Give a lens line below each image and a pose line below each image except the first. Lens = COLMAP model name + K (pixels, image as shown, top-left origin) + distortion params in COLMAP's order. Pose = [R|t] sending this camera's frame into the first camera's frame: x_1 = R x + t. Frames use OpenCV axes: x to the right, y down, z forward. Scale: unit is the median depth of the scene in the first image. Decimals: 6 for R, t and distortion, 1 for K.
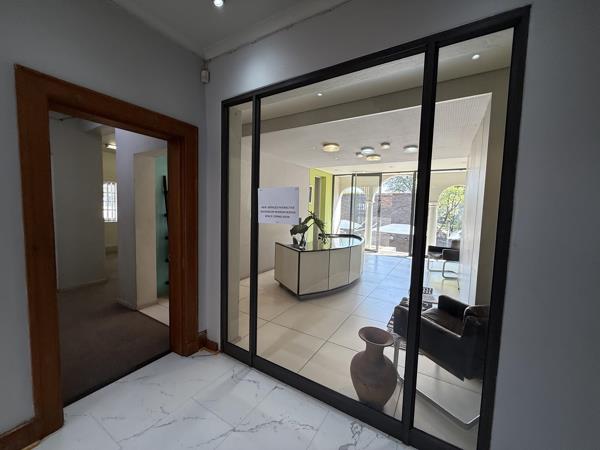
lens RADIAL K [[239.4, 0, 298.8], [0, 239.4, 225.3], [0, 0, 1]] dist [-0.000018, -0.000162]
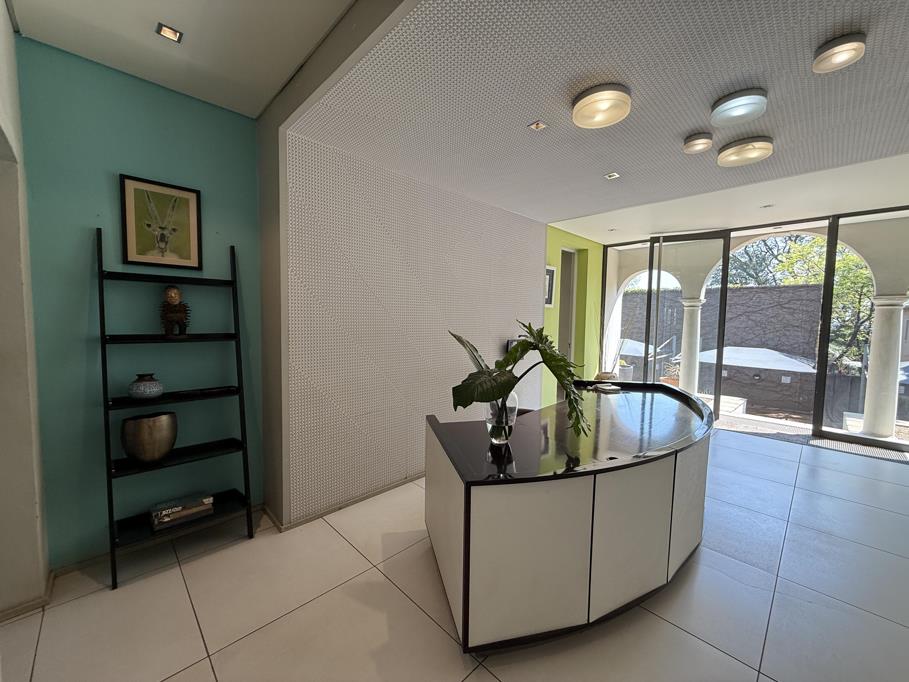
lens RADIAL K [[362.6, 0, 455.3], [0, 362.6, 338.2], [0, 0, 1]] dist [-0.000018, -0.000162]
pose [[0.969935, -0.002028, -0.243357, 0.038206], [-0.003558, 0.999740, -0.022513, -0.016539], [0.243340, 0.022702, 0.969675, 0.280294]]
